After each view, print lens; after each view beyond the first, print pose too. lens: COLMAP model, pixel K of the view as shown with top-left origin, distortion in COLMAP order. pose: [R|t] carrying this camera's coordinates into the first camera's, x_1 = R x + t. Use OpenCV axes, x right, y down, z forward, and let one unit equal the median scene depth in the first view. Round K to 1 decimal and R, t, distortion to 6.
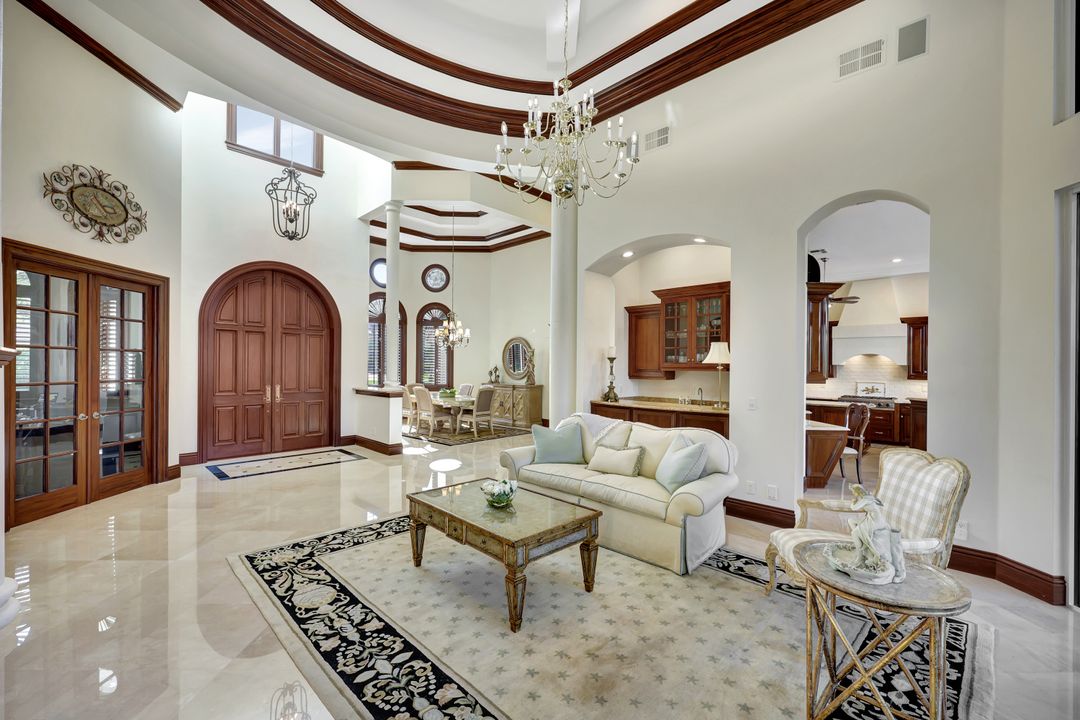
lens RADIAL K [[437.7, 0, 533.7], [0, 437.7, 359.3], [0, 0, 1]] dist [-0.002033, 0.000200]
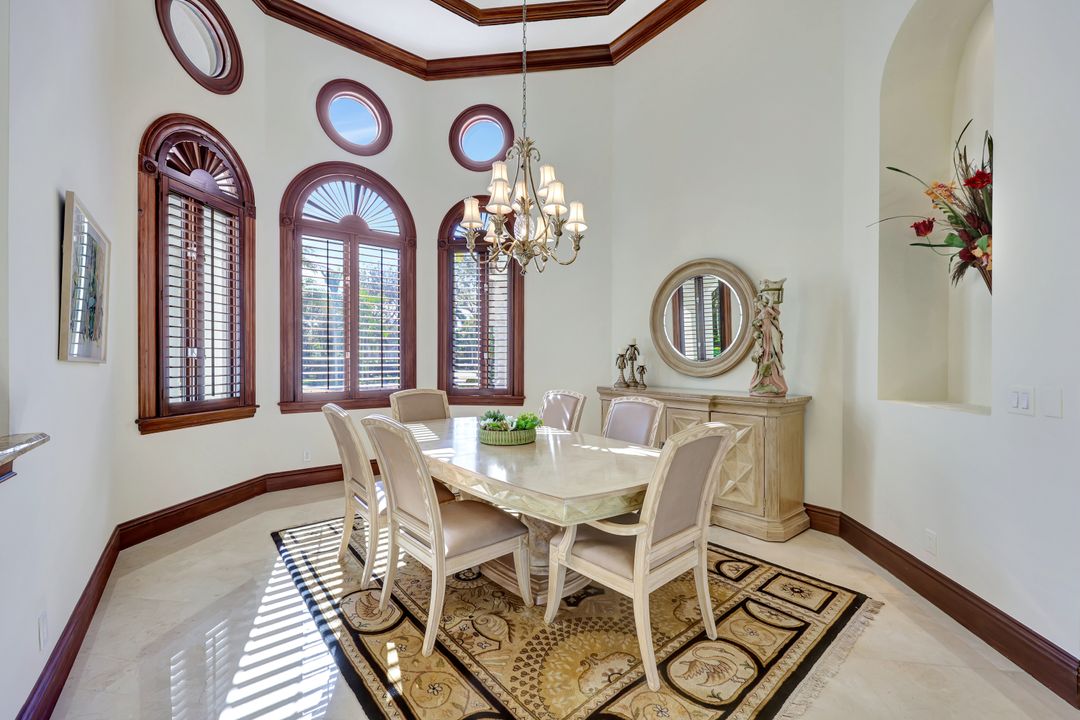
lens RADIAL K [[437.7, 0, 533.7], [0, 437.7, 359.3], [0, 0, 1]] dist [-0.002033, 0.000200]
pose [[0.989113, -0.005225, -0.147062, -0.118365], [0.006926, 0.999915, 0.011057, 0.025452], [0.146992, -0.011955, 0.989065, 0.614739]]
